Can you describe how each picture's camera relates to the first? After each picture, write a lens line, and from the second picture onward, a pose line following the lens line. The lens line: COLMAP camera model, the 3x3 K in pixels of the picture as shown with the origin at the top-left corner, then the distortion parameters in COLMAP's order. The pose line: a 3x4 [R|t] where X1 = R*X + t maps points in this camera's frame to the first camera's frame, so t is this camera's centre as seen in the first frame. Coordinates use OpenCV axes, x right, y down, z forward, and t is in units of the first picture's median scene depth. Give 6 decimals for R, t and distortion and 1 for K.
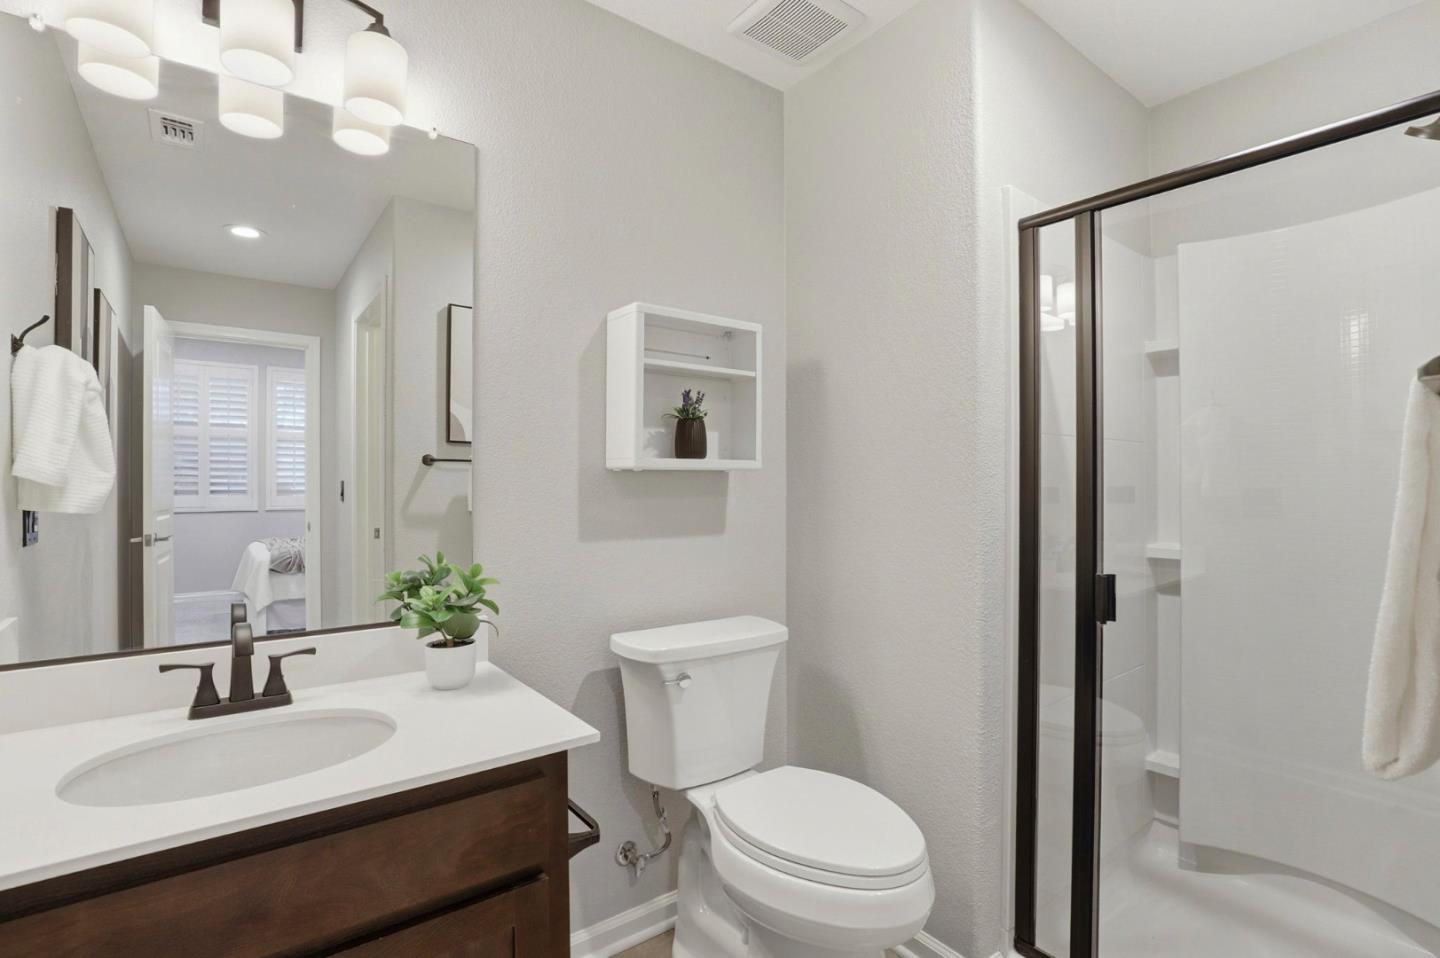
lens RADIAL K [[675.7, 0, 731.3], [0, 675.7, 481.9], [0, 0, 1]] dist [-0.033634, 0.006644]
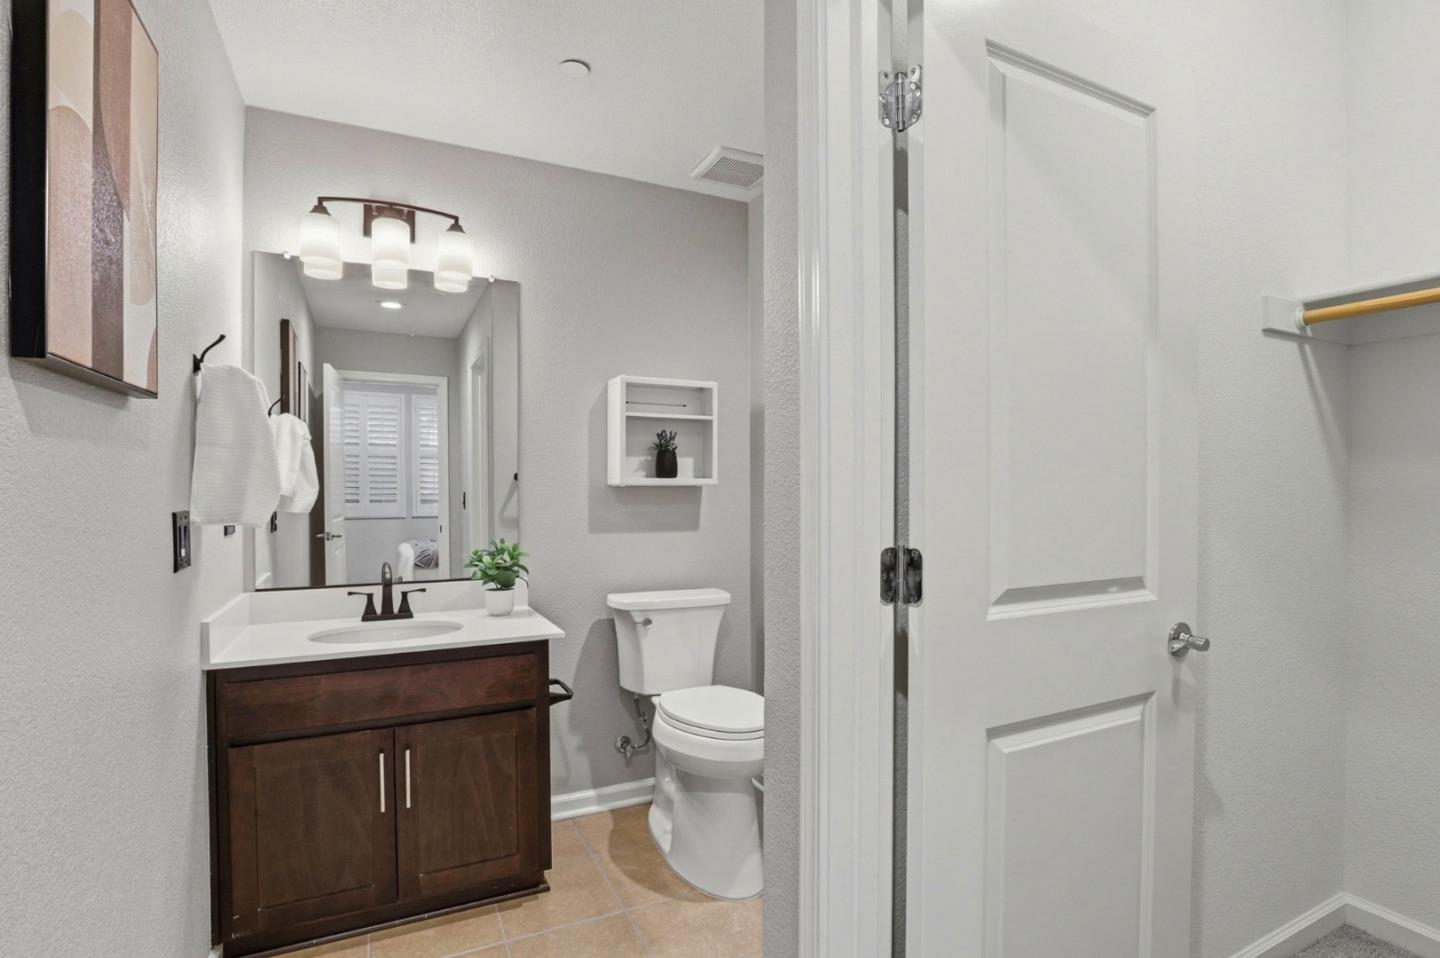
lens RADIAL K [[692.6, 0, 725.2], [0, 692.6, 503.7], [0, 0, 1]] dist [-0.025923, 0.000016]
pose [[0.982497, 0.002865, -0.186257, 0.359979], [0.000318, 0.999854, 0.017058, -0.003895], [0.186279, -0.016819, 0.982353, -0.466151]]
